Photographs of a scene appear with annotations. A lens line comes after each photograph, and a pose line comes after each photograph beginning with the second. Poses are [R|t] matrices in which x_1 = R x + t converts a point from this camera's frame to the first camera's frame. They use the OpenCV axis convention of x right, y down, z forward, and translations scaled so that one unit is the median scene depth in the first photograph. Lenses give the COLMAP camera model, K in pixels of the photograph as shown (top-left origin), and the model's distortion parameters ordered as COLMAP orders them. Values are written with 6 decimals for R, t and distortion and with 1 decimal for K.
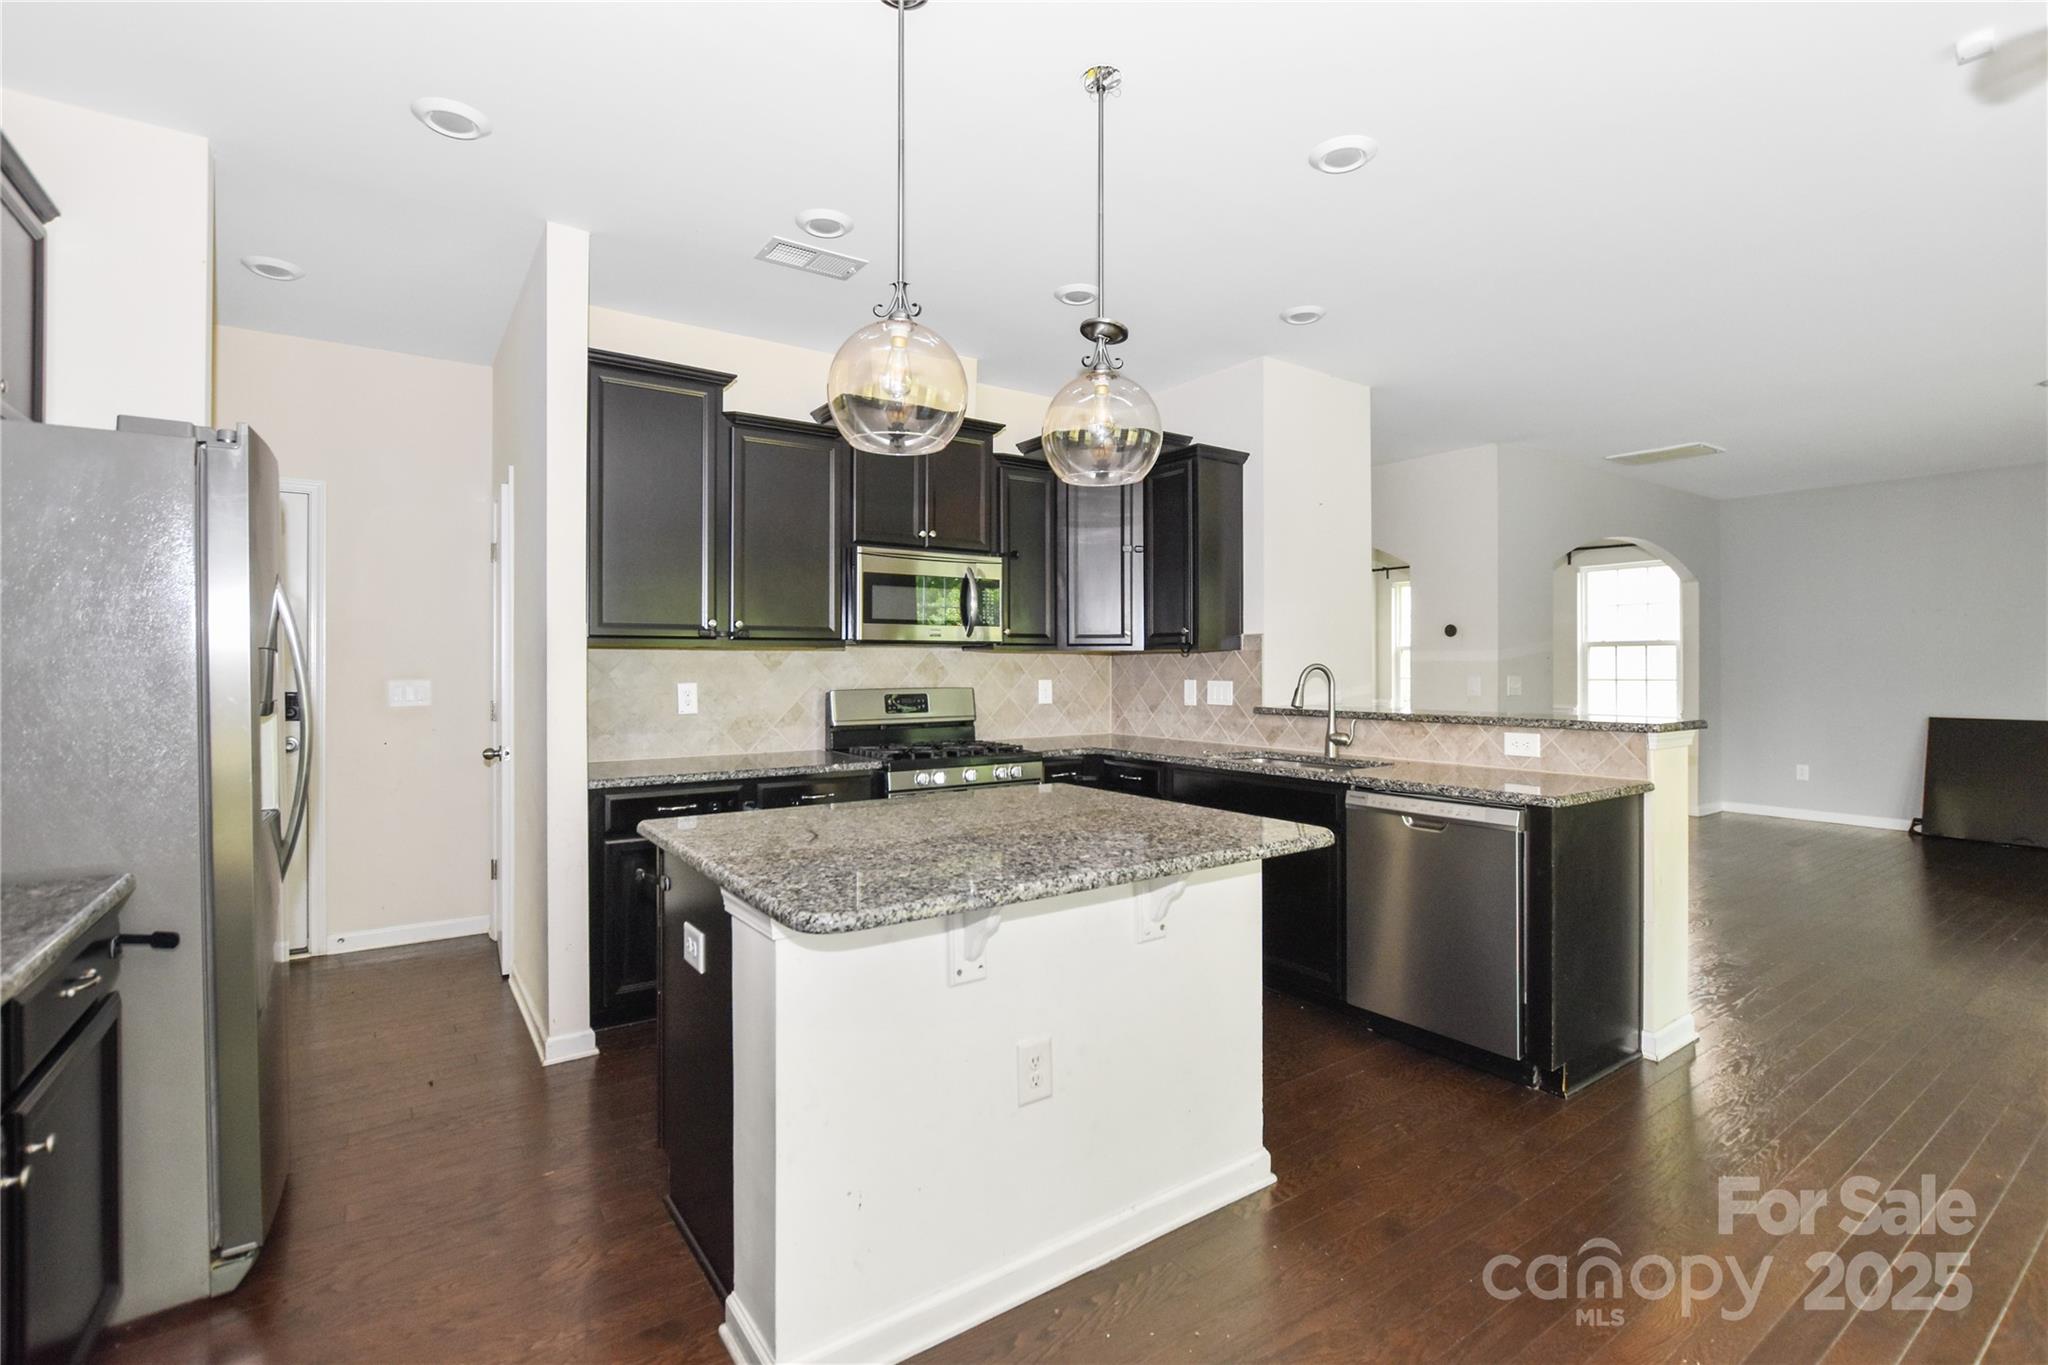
lens RADIAL K [[916.3, 0, 1025.6], [0, 916.3, 669.7], [0, 0, 1]] dist [-0.018445, 0.000608]
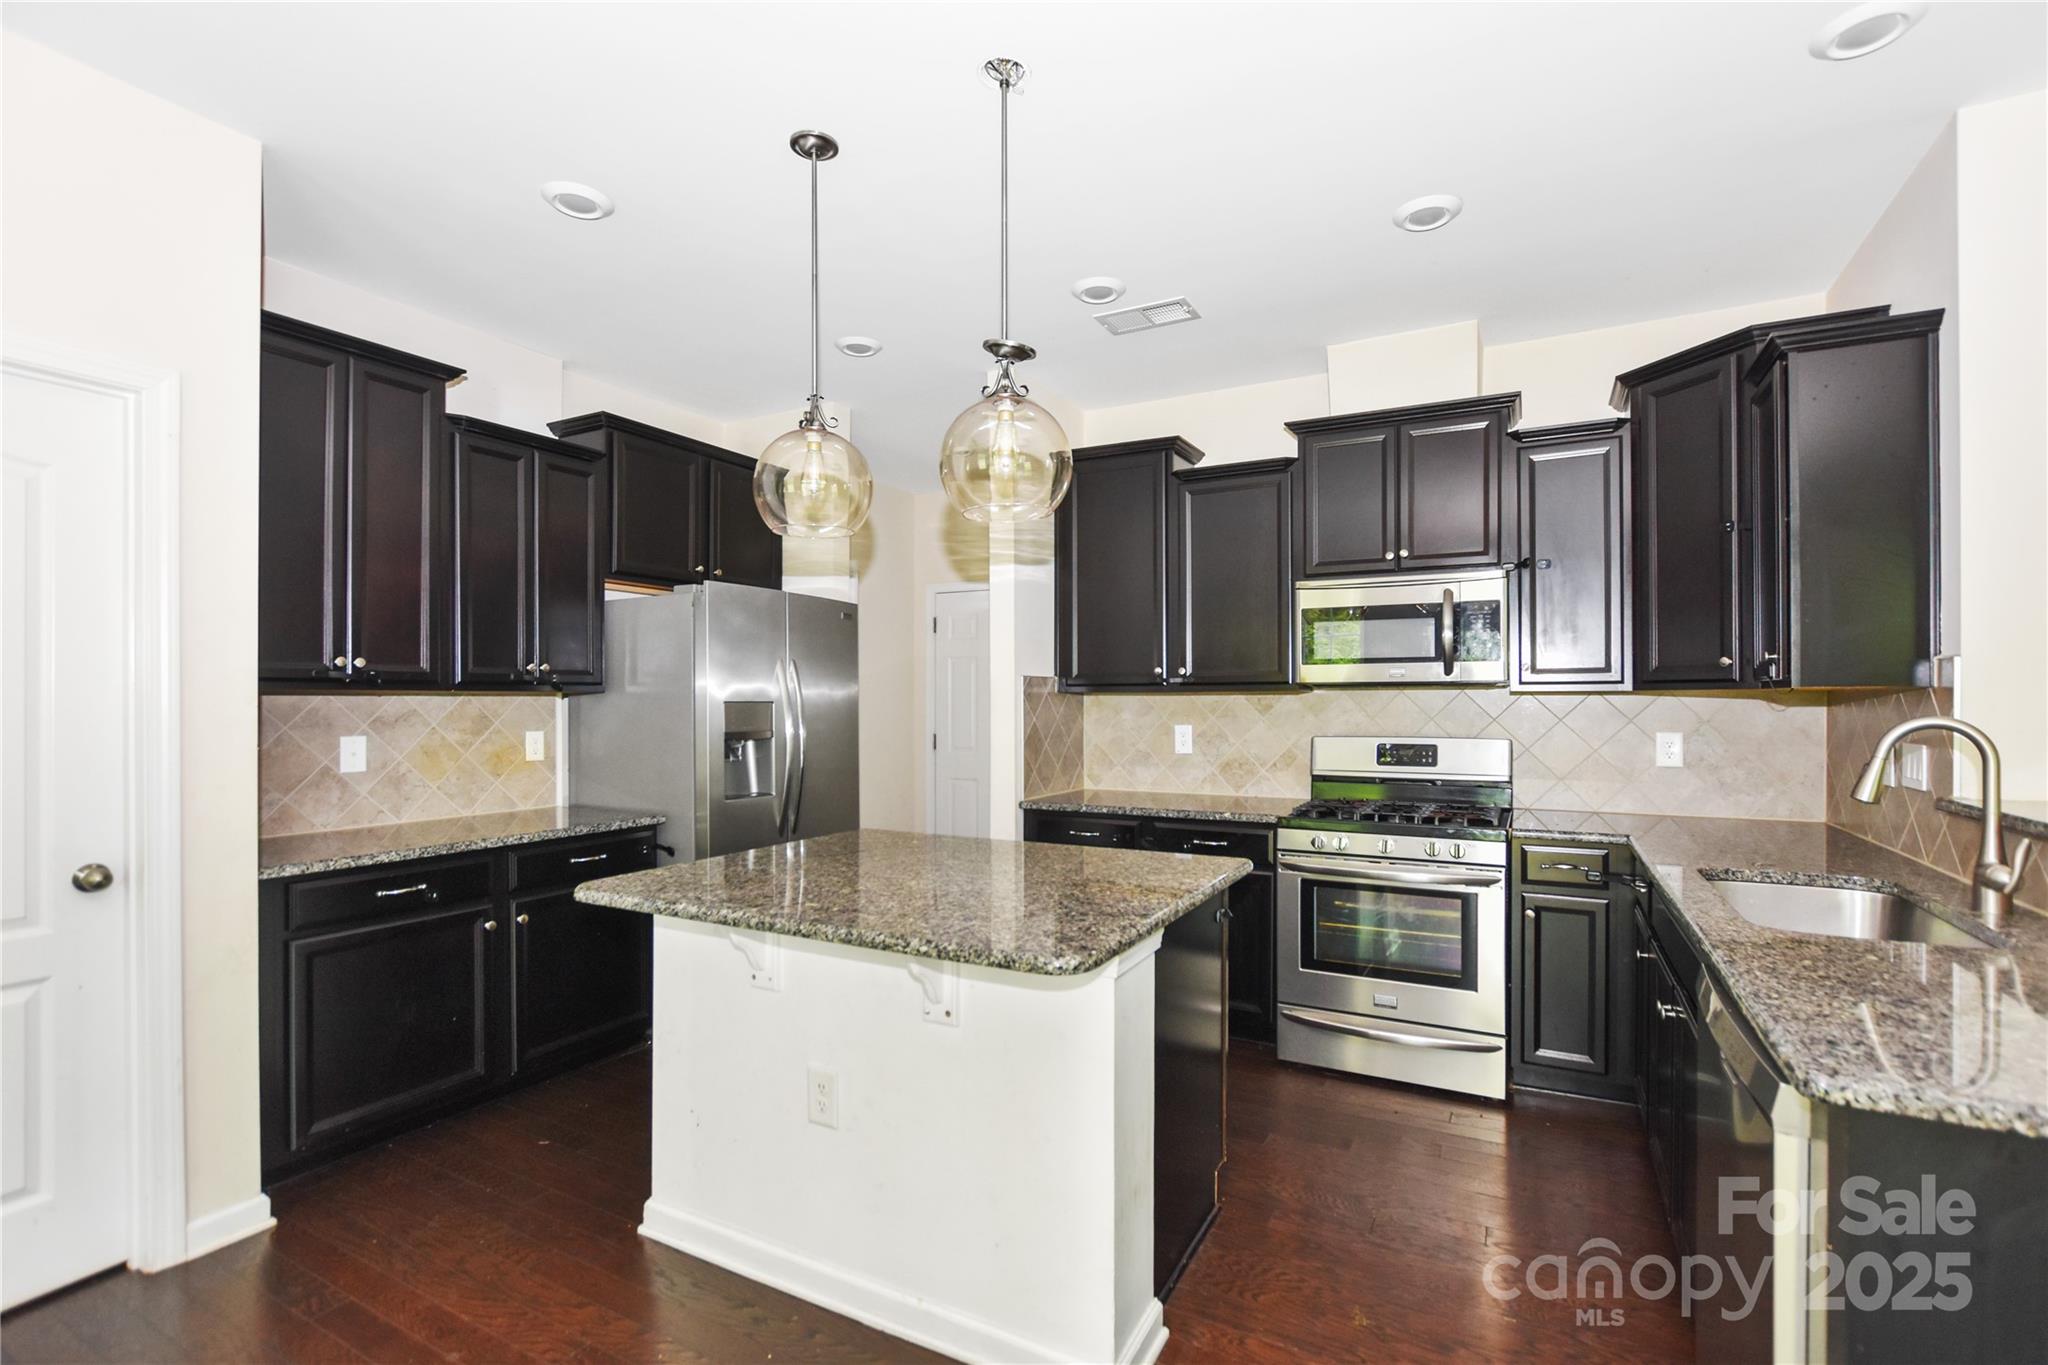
lens RADIAL K [[916.3, 0, 1045.8], [0, 916.3, 699.9], [0, 0, 1]] dist [-0.018445, 0.000608]
pose [[0.464439, 0.000107, -0.885605, 0.499278], [-0.003092, 0.999994, -0.001501, -0.012846], [0.885600, 0.003436, 0.464437, 0.336123]]
